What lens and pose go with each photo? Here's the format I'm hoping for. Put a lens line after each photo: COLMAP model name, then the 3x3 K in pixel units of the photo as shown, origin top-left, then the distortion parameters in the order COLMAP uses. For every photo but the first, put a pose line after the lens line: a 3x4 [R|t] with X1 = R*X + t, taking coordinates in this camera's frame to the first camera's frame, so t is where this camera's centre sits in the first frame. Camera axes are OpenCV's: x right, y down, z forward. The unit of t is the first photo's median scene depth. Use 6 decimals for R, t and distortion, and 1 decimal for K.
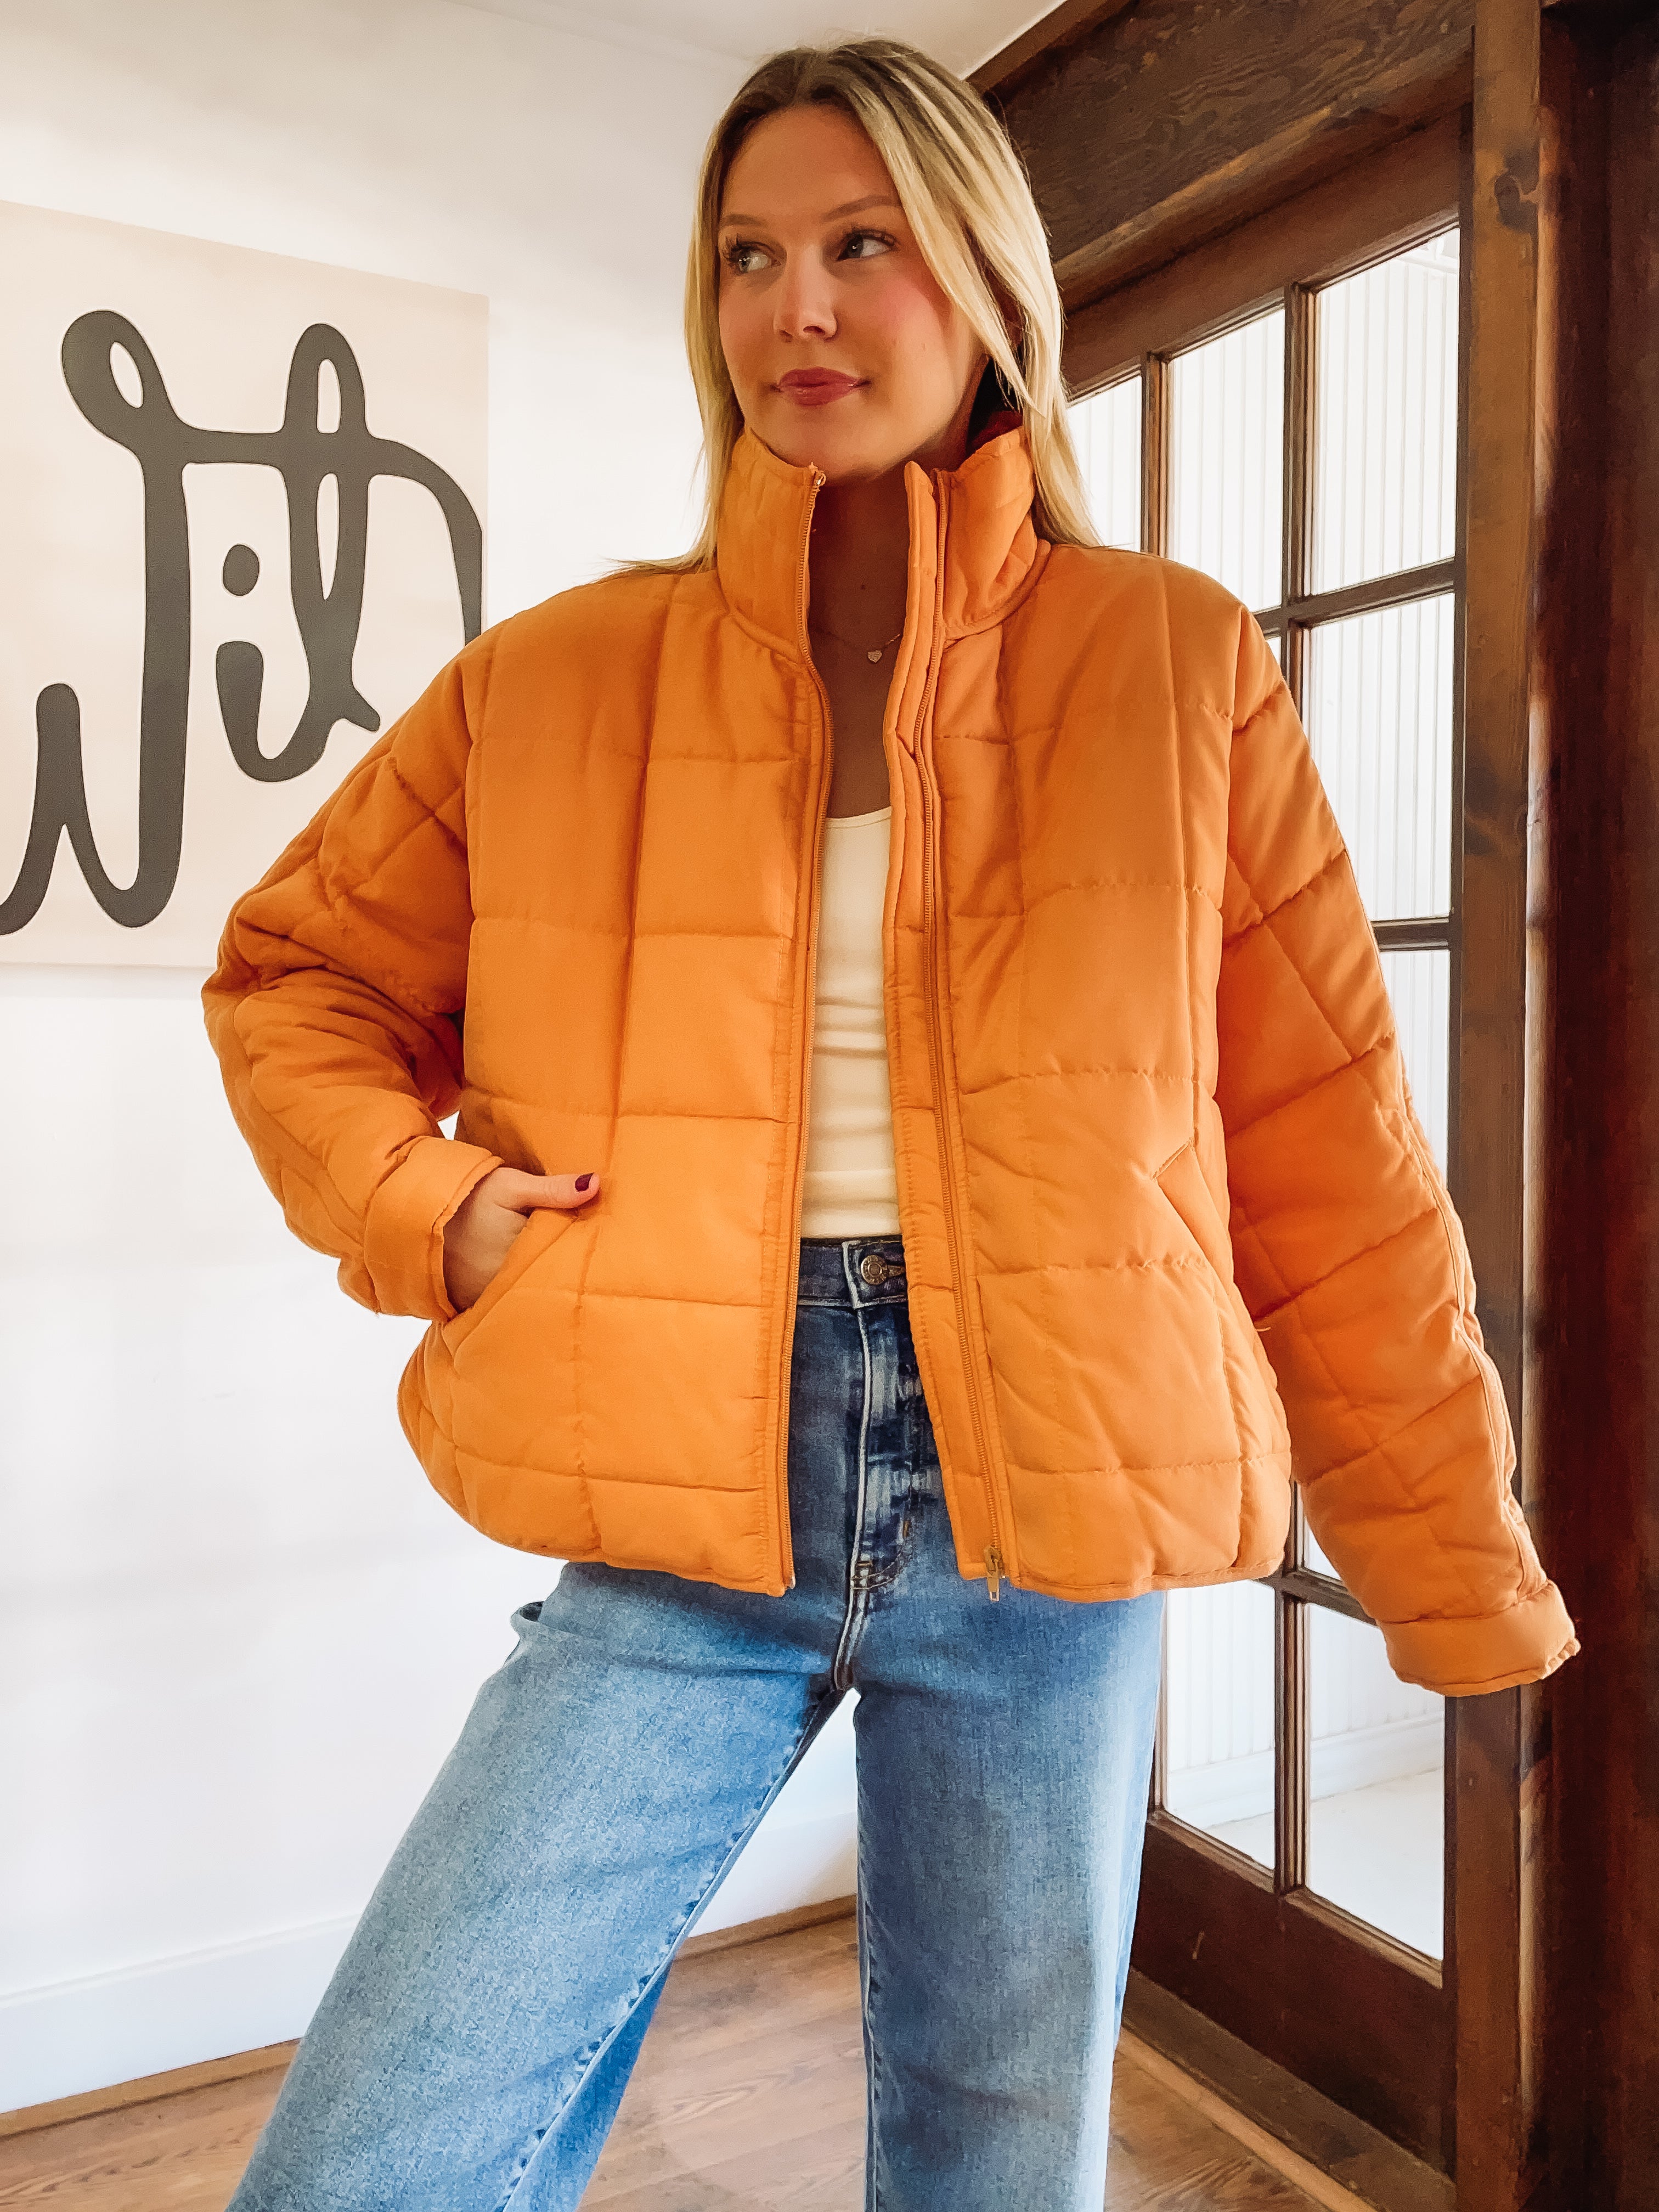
lens RADIAL K [[1964.6, 0, 829.5], [0, 1964.6, 1106.0], [0, 0, 1]] dist [0.085430, -0.105976]
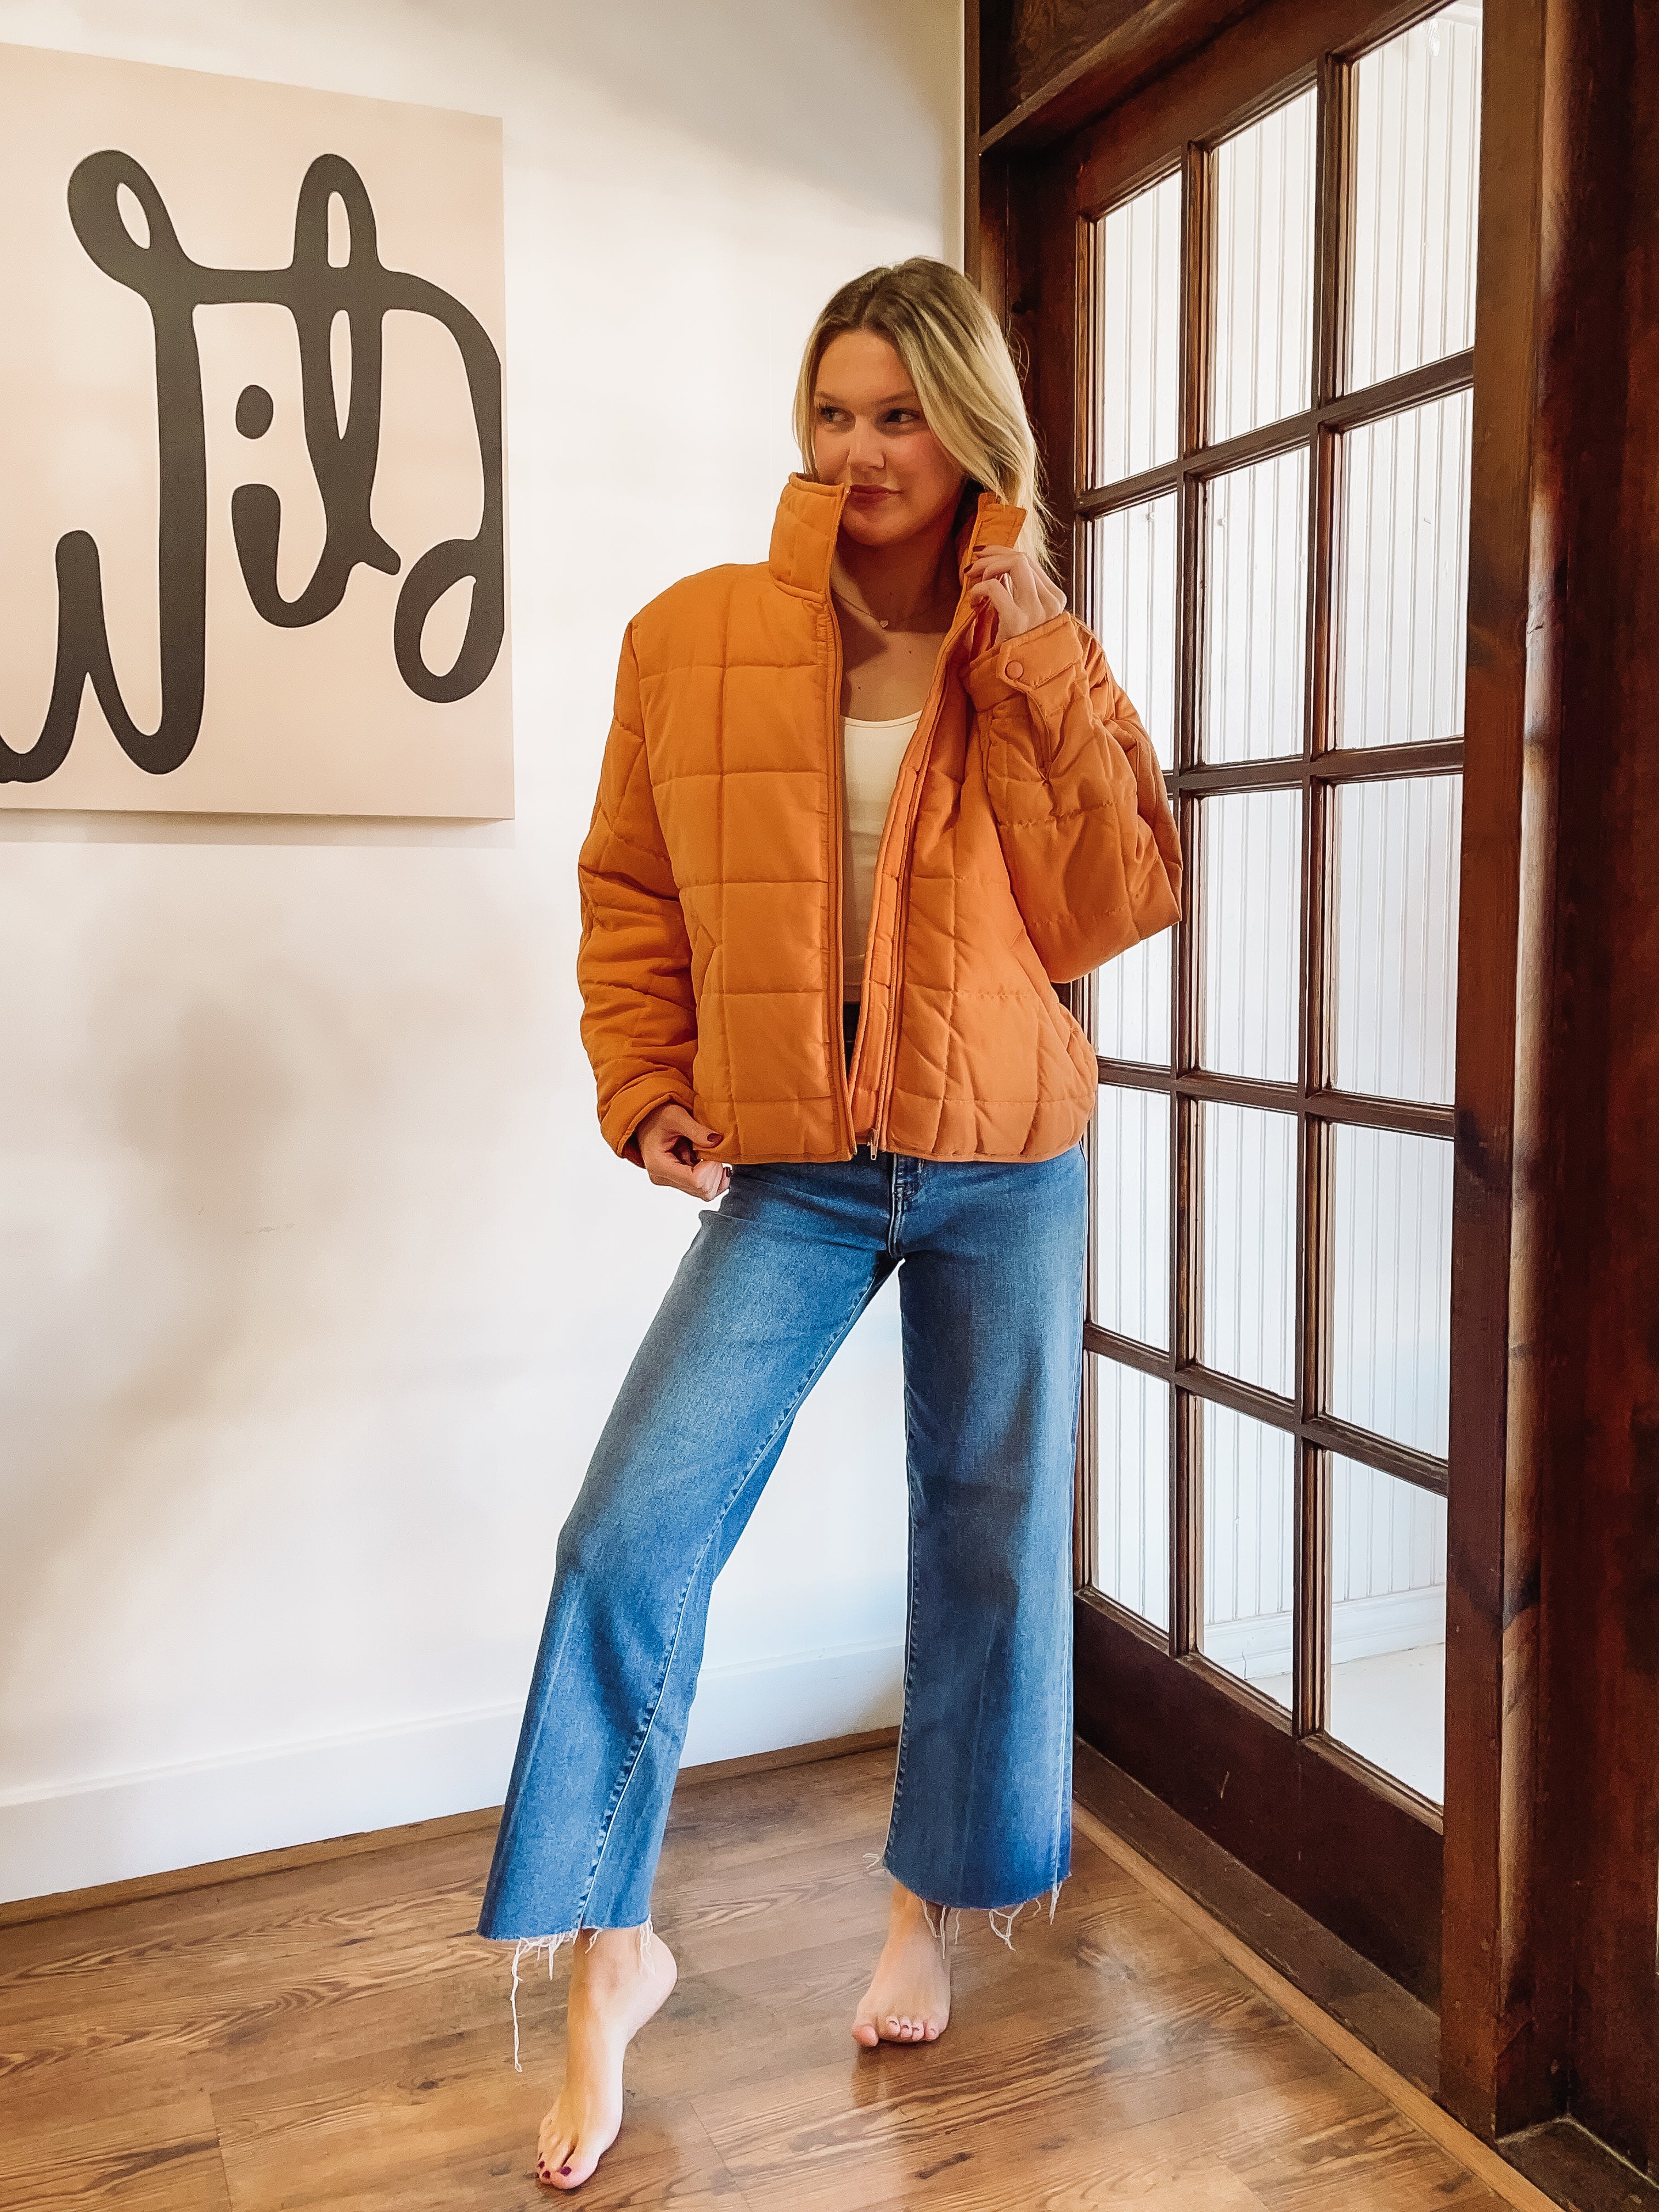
lens RADIAL K [[1950.6, 0, 829.5], [0, 1950.6, 1106.0], [0, 0, 1]] dist [0.095177, -0.115702]
pose [[0.993685, 0.002801, -0.112171, 0.107130], [0.004840, 0.997688, 0.067786, 0.013799], [0.112102, -0.067901, 0.991374, 0.018067]]
